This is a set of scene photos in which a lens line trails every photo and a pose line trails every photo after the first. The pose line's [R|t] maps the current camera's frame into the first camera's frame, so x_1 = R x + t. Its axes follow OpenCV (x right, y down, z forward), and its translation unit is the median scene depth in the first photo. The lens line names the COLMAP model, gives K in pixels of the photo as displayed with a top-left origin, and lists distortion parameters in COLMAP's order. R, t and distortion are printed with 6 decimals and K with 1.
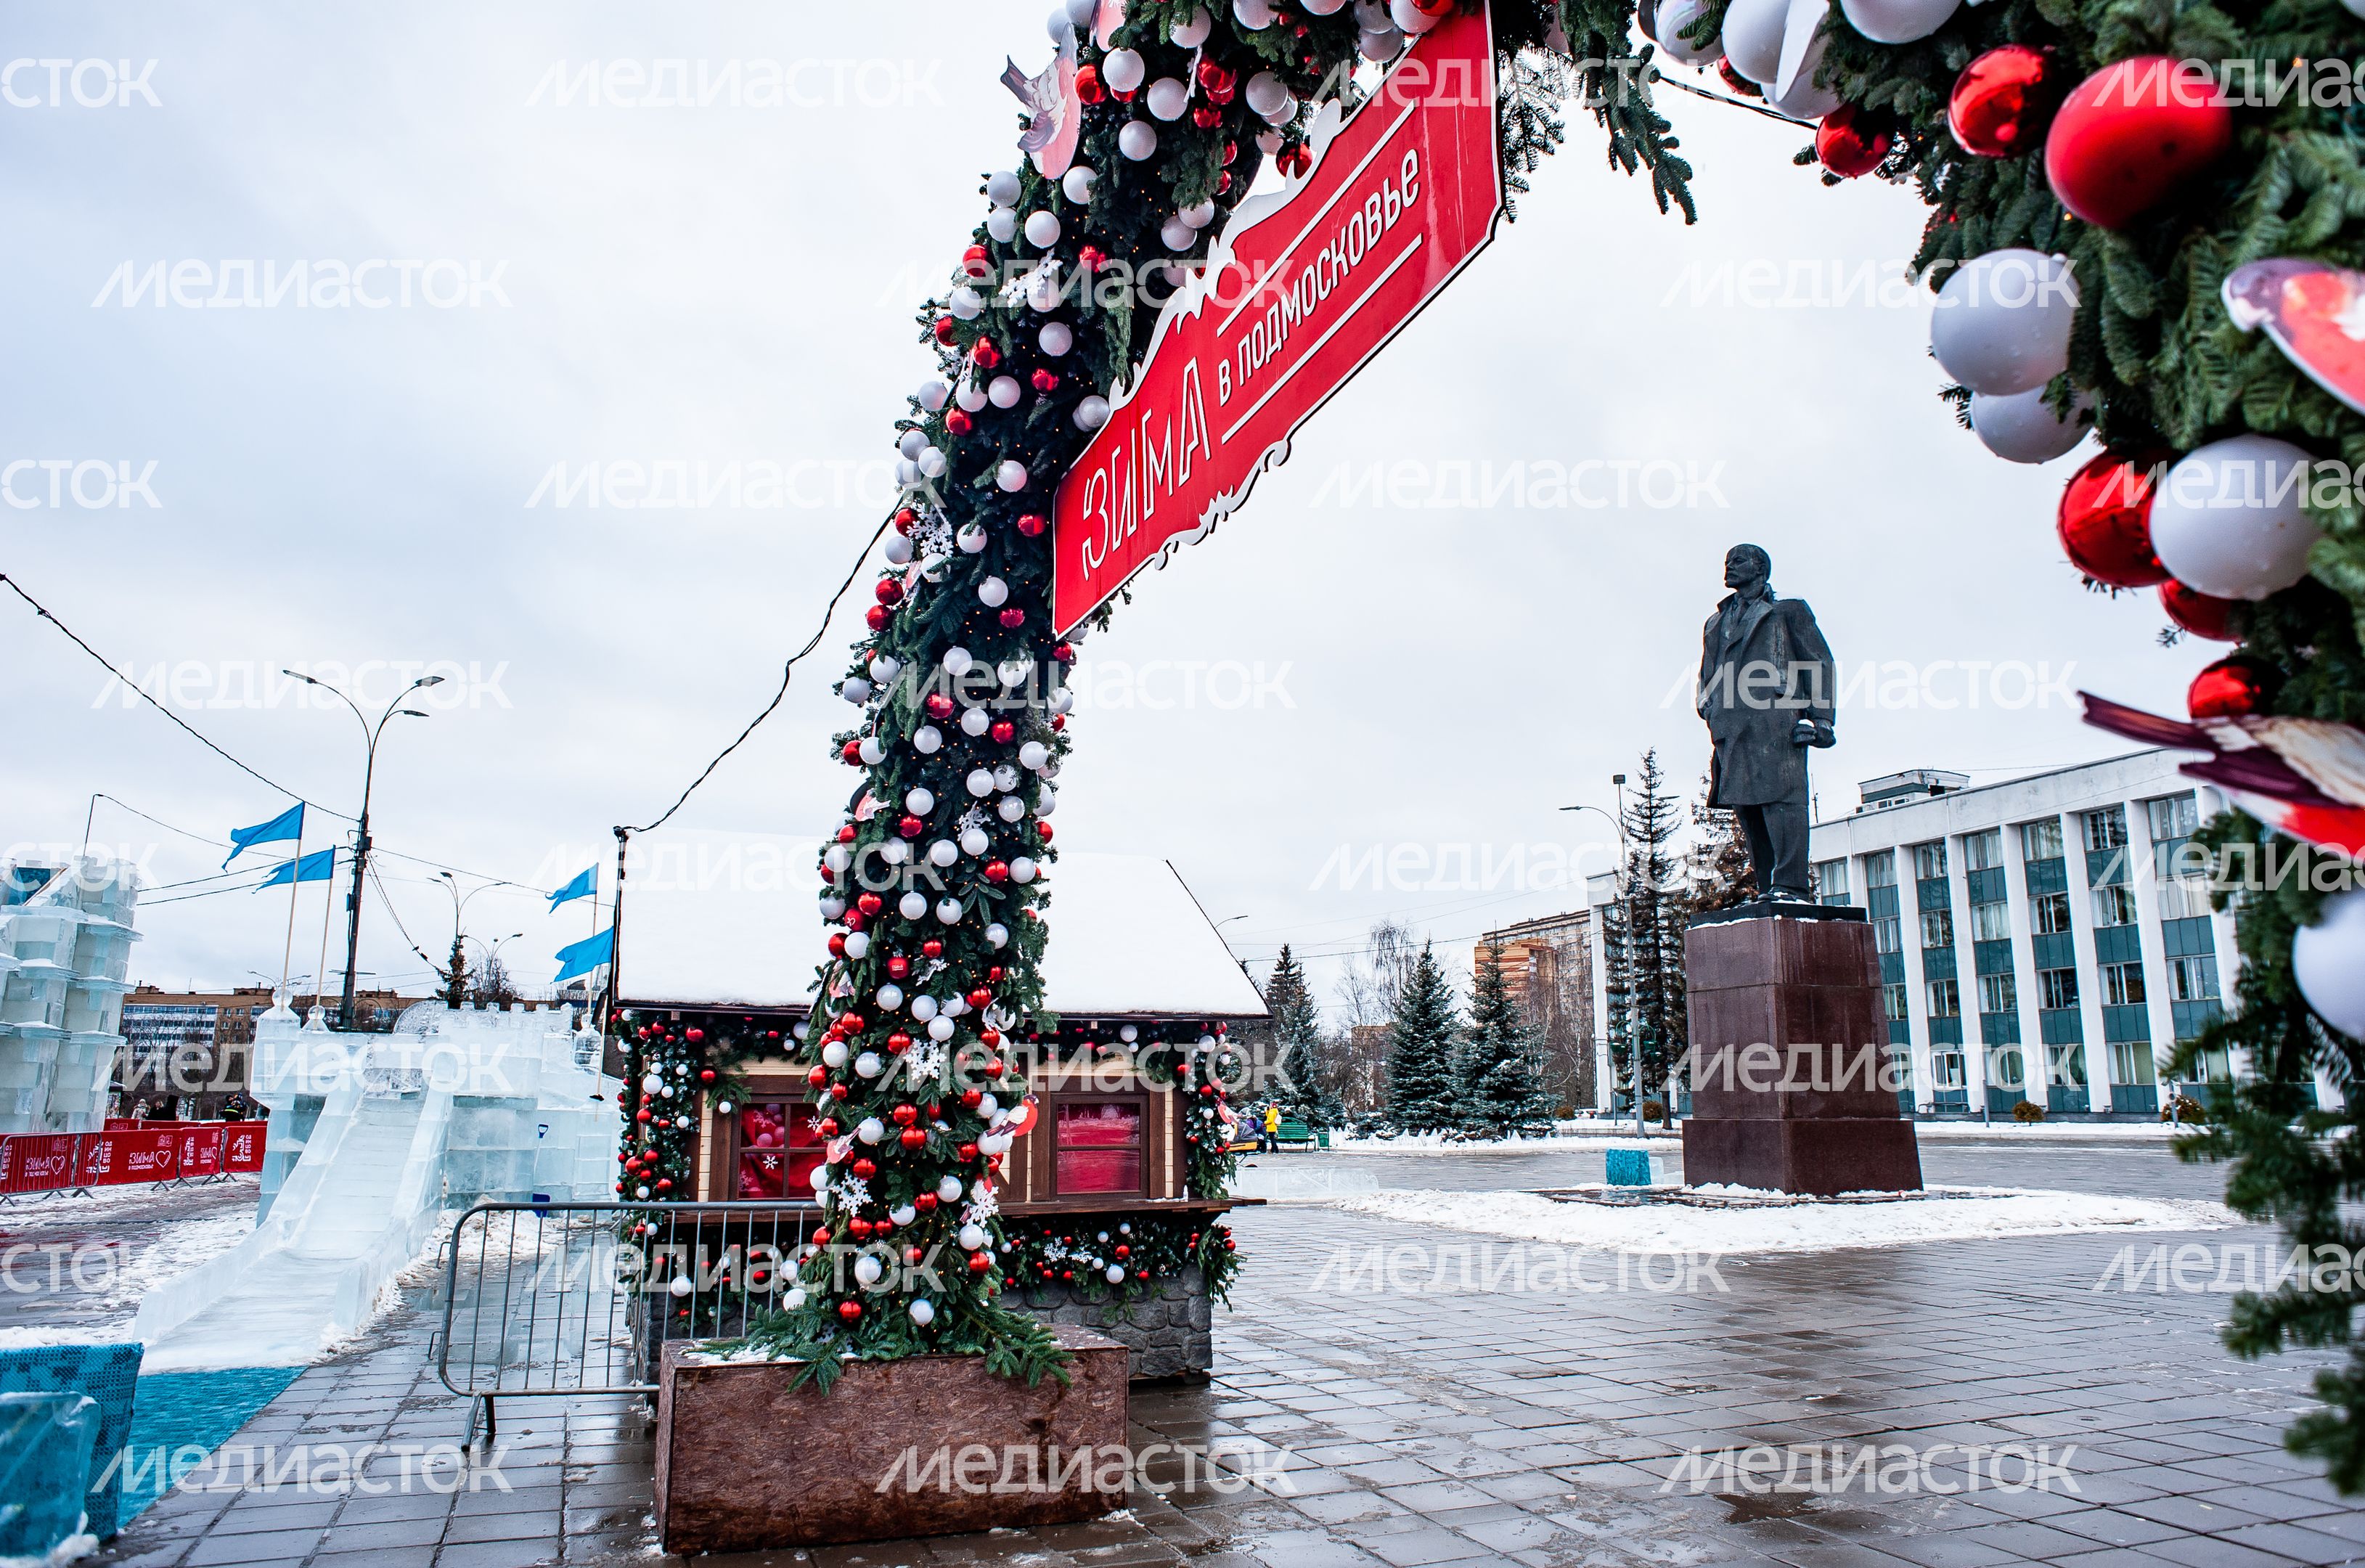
lens RADIAL K [[1617.4, 0, 1196.3], [0, 1617.4, 765.4], [0, 0, 1]] dist [-0.091007, 0.079397]
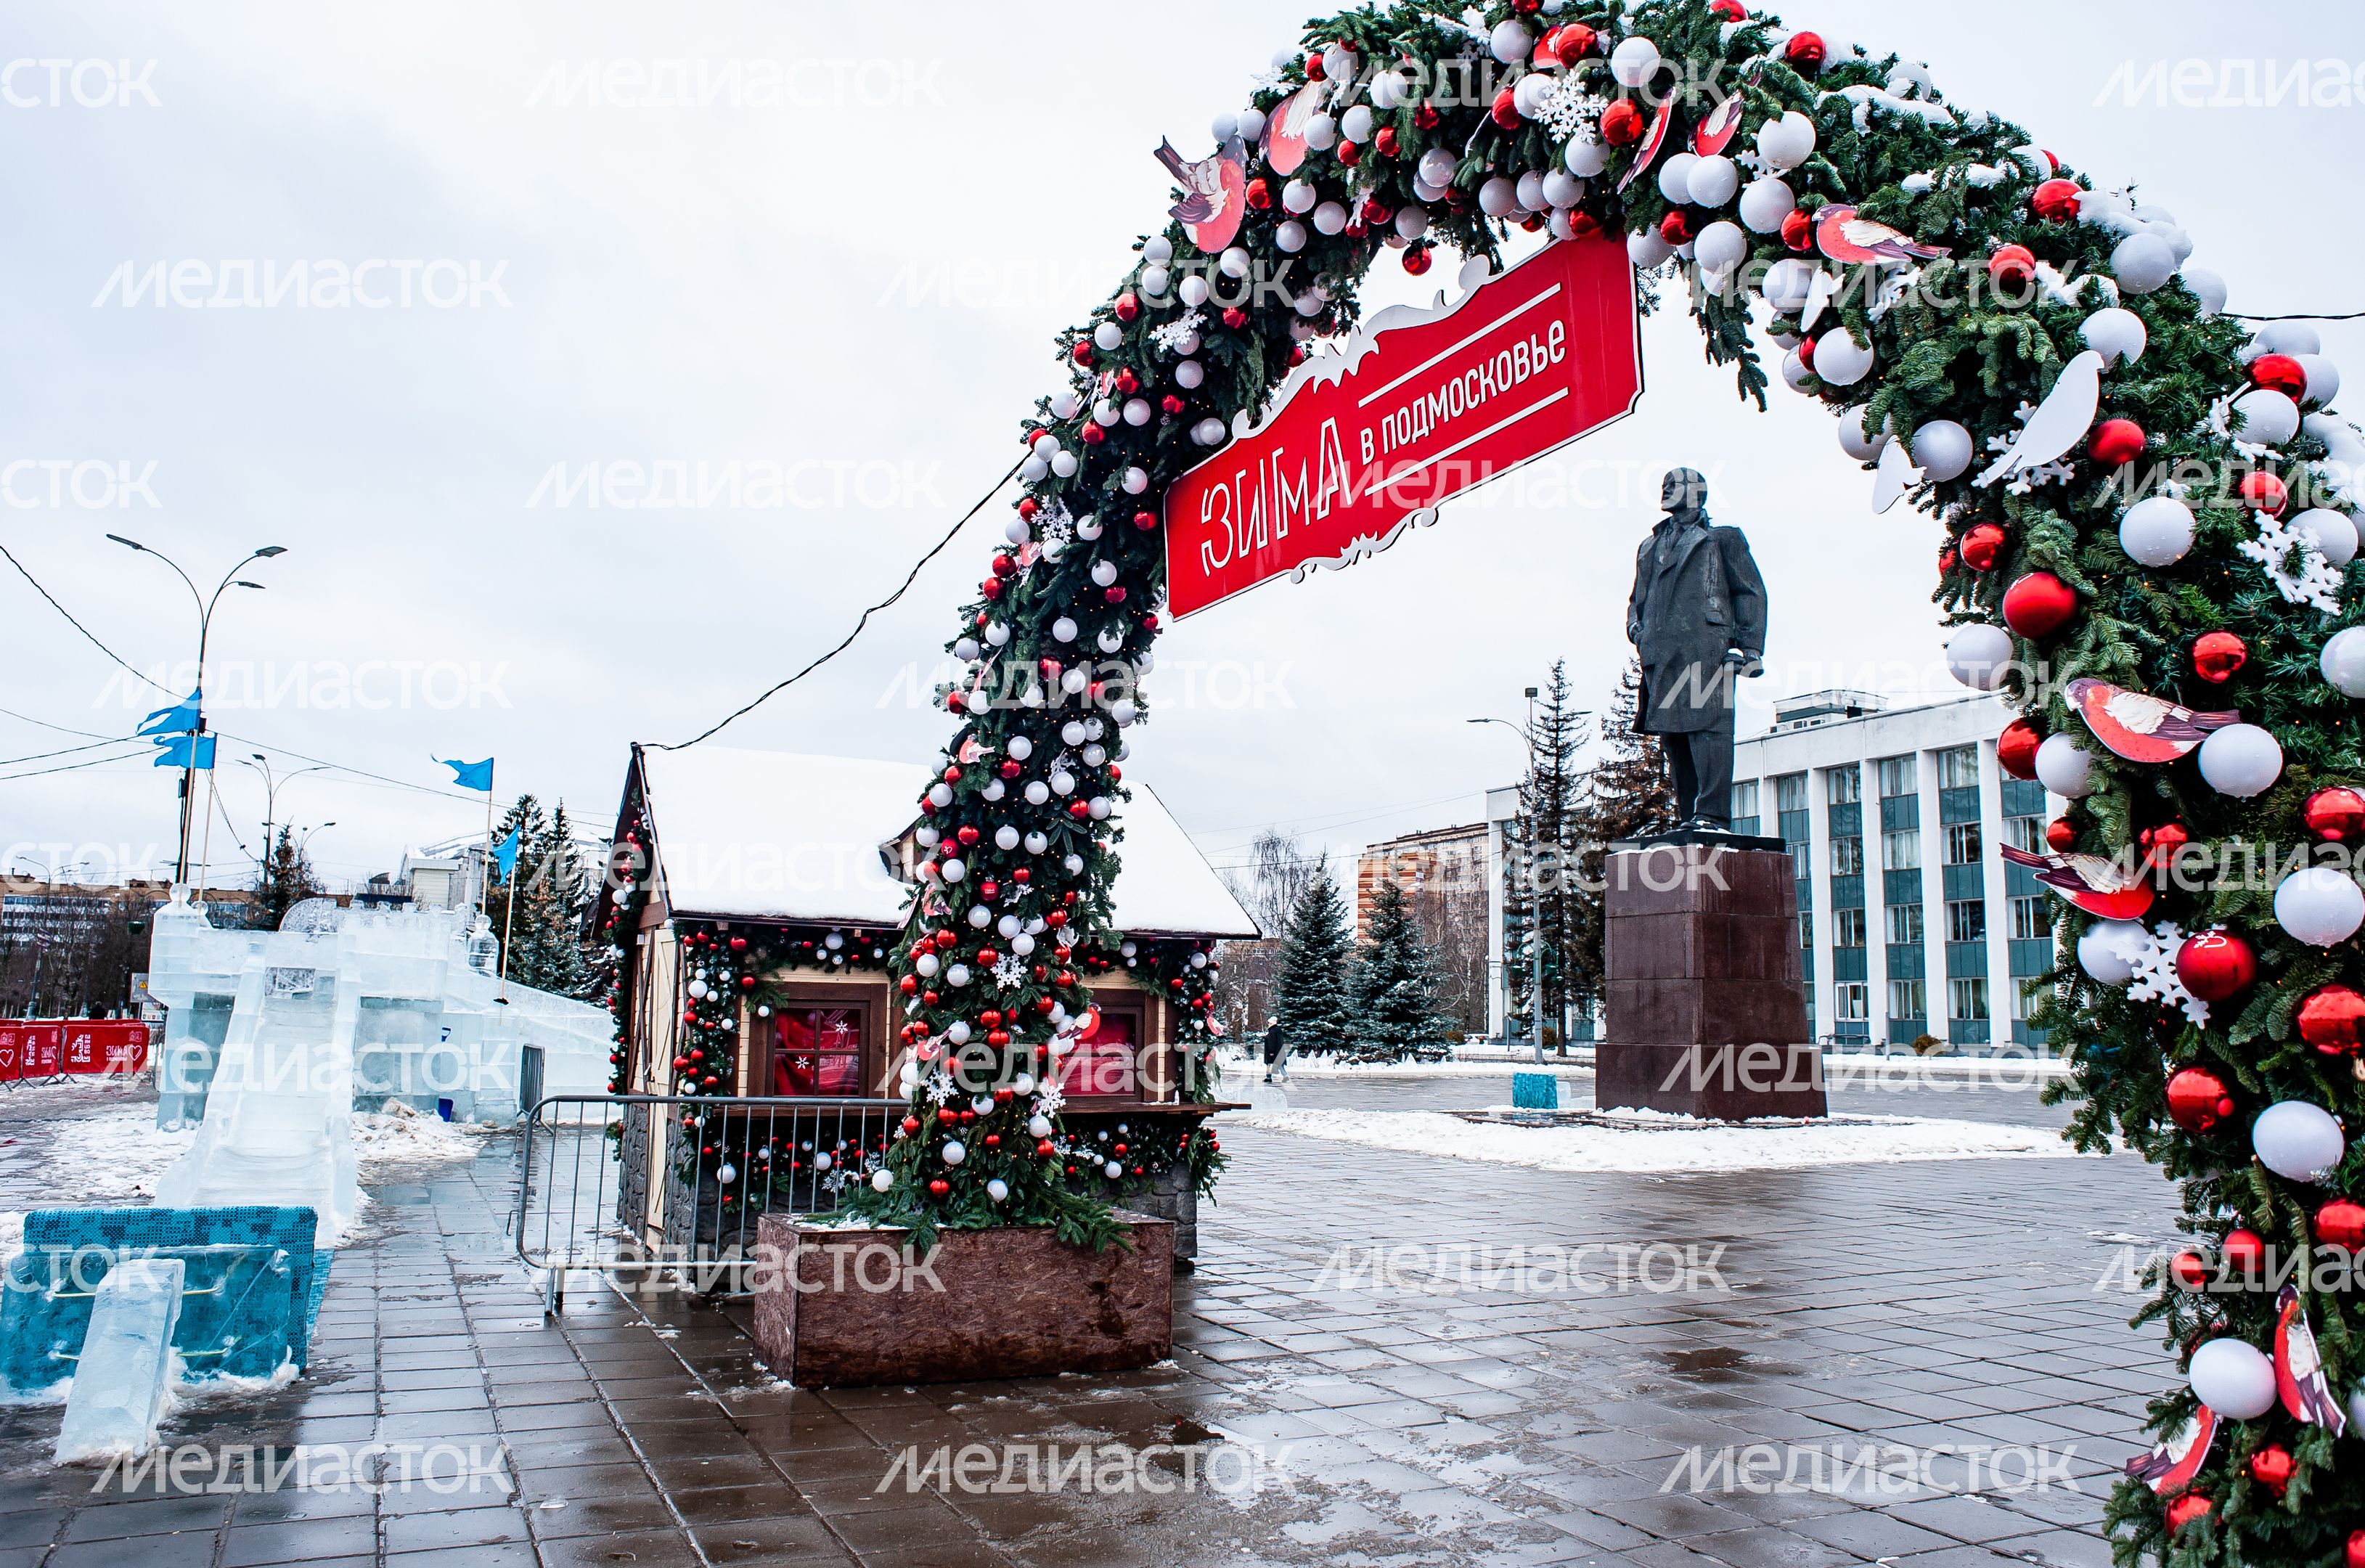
lens RADIAL K [[1714.7, 0, 1176.3], [0, 1714.7, 771.1], [0, 0, 1]] dist [-0.099698, 0.089627]
pose [[0.998123, 0.026169, 0.055377, -0.116776], [-0.029563, 0.997677, 0.061372, -0.035980], [-0.053642, -0.062894, 0.996578, -0.201606]]
